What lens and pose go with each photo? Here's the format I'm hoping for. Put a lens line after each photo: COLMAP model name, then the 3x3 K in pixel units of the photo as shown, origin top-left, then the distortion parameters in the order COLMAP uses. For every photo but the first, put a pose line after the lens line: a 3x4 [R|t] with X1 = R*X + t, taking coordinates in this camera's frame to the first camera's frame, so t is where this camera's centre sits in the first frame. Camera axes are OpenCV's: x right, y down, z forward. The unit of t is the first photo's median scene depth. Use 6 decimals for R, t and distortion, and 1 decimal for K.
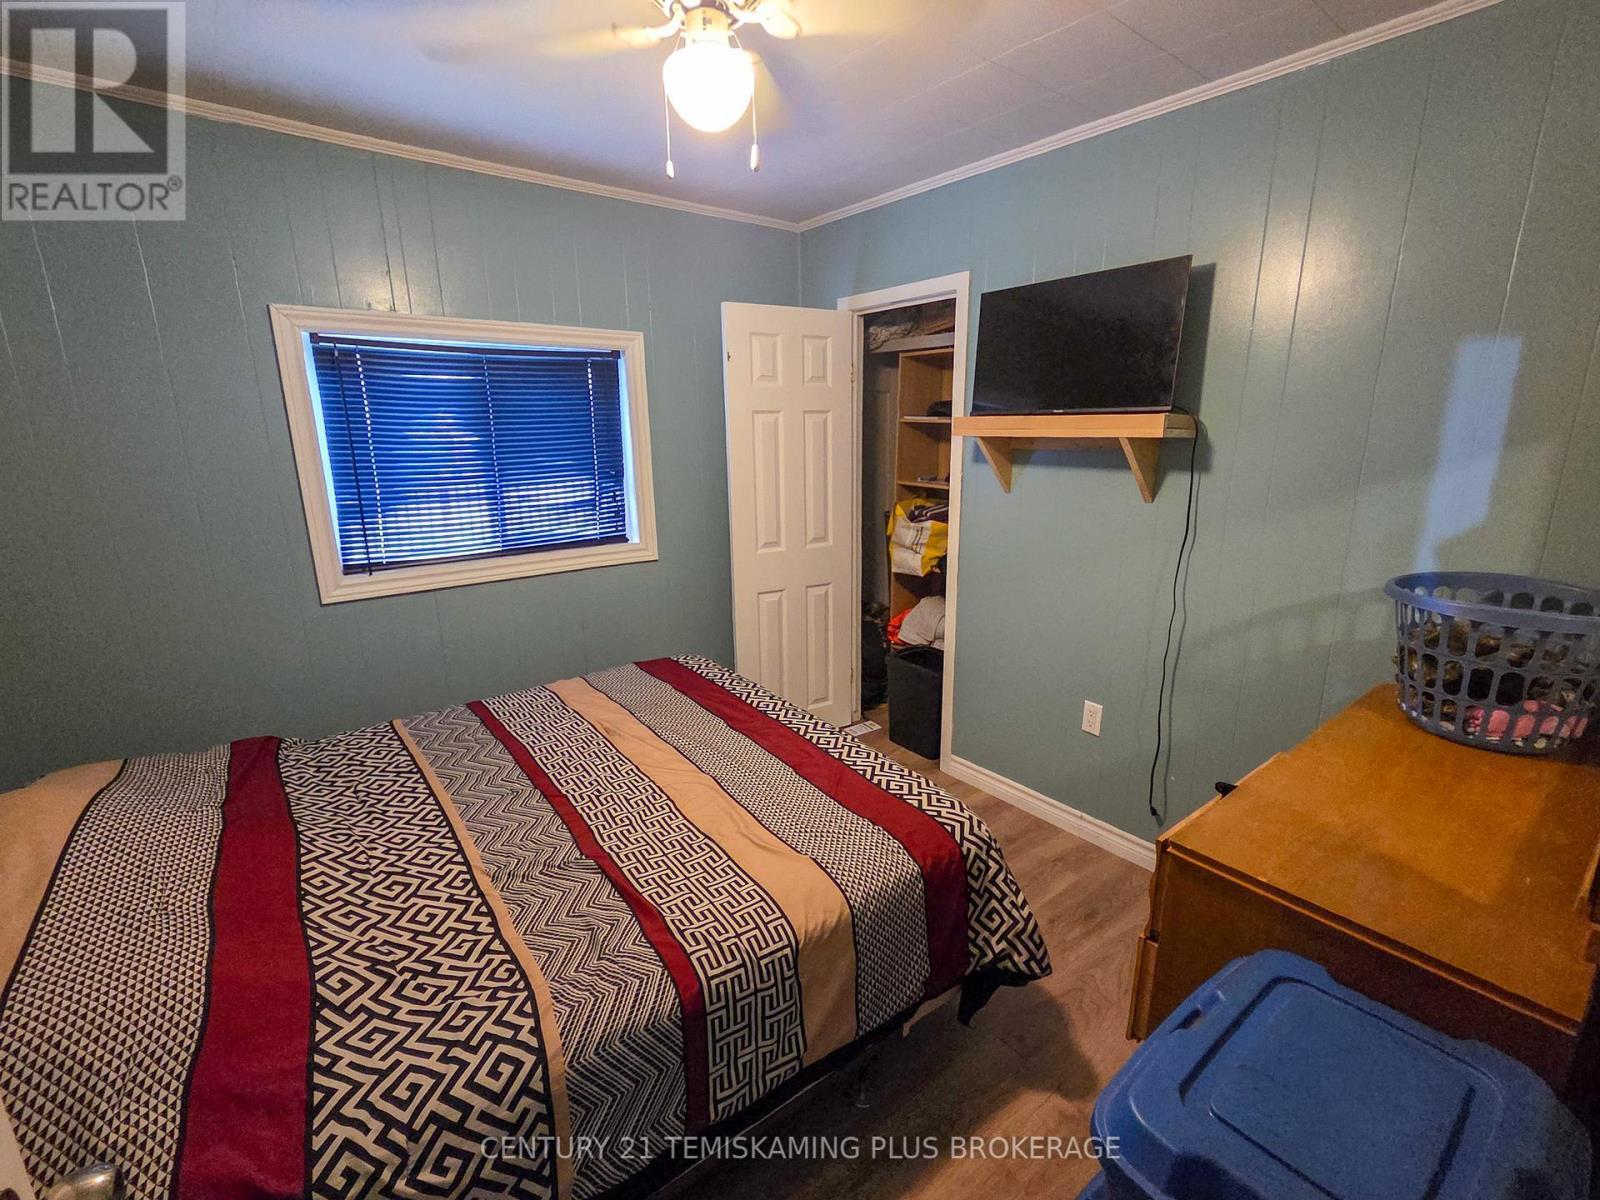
lens RADIAL K [[704.8, 0, 790.7], [0, 704.8, 605.4], [0, 0, 1]] dist [0.000316, -0.000013]
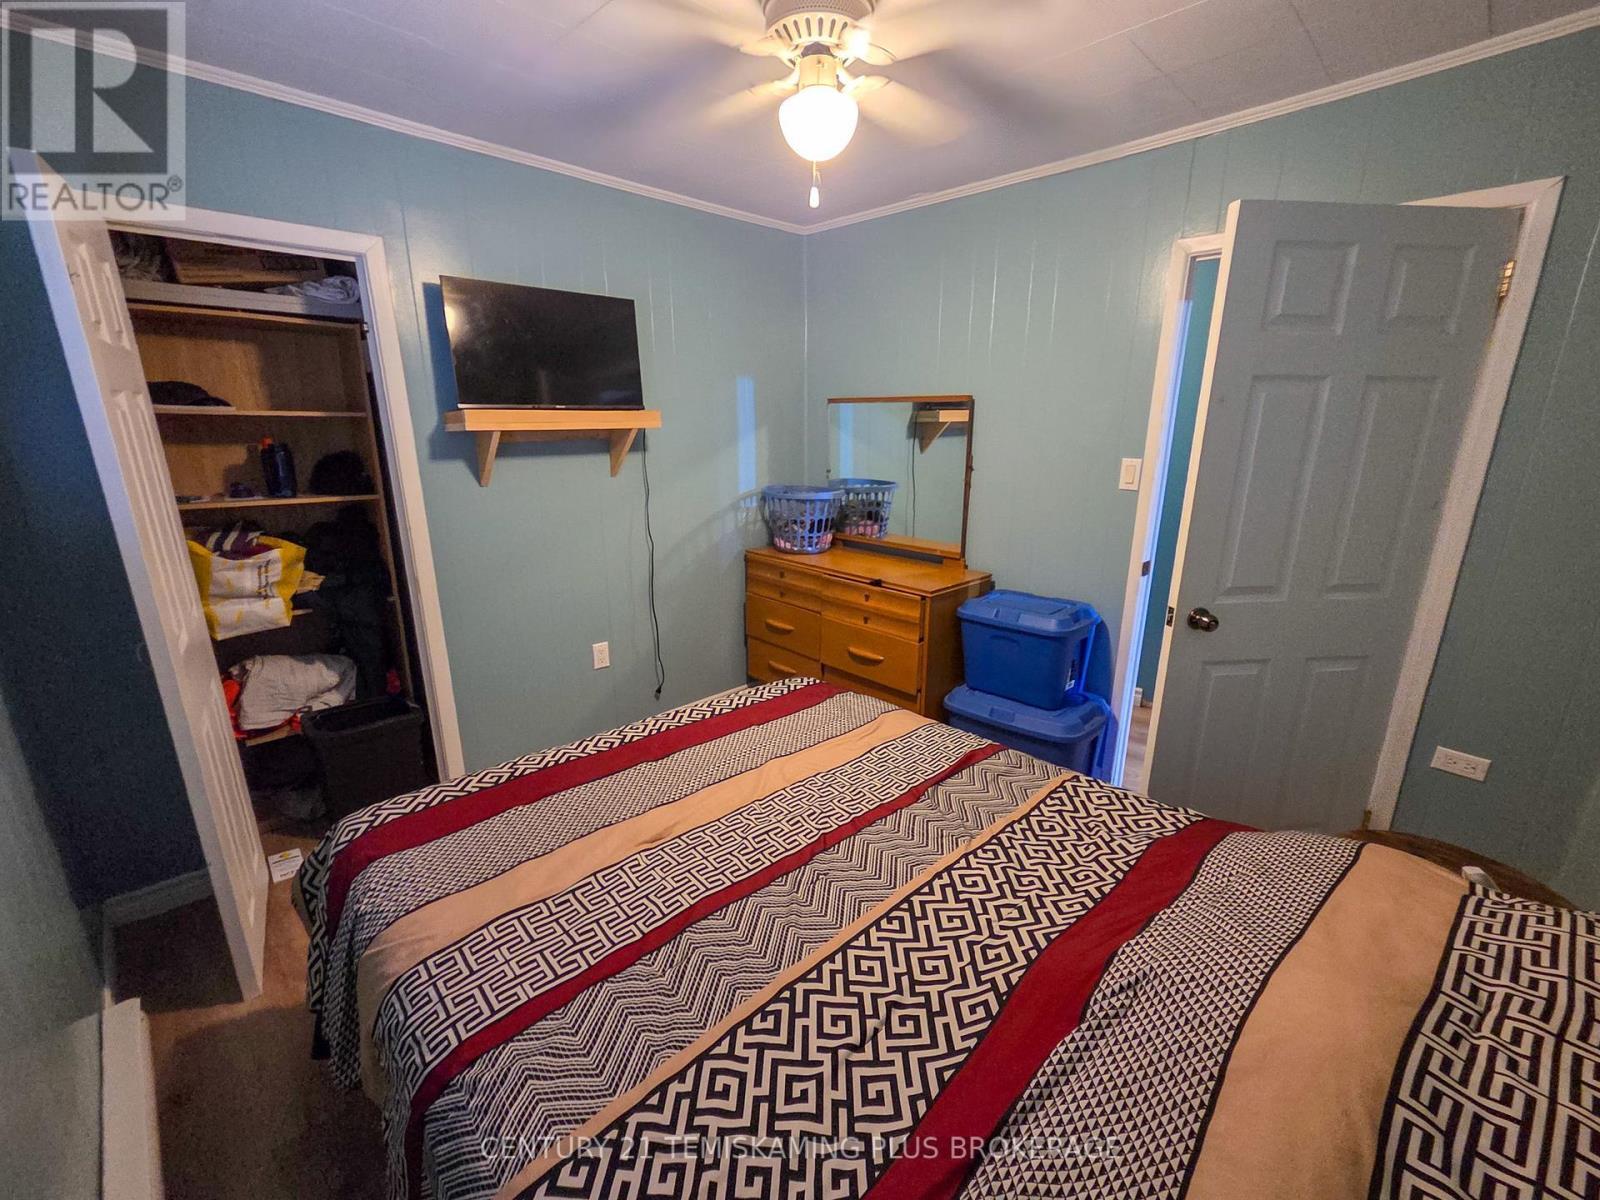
lens RADIAL K [[704.8, 0, 790.5], [0, 704.8, 602.4], [0, 0, 1]] dist [0.000316, -0.000013]
pose [[-0.115412, -0.250688, 0.961164, -1.001858], [0.248286, 0.929634, 0.272278, -0.233439], [-0.961787, 0.270067, -0.045048, 0.911756]]
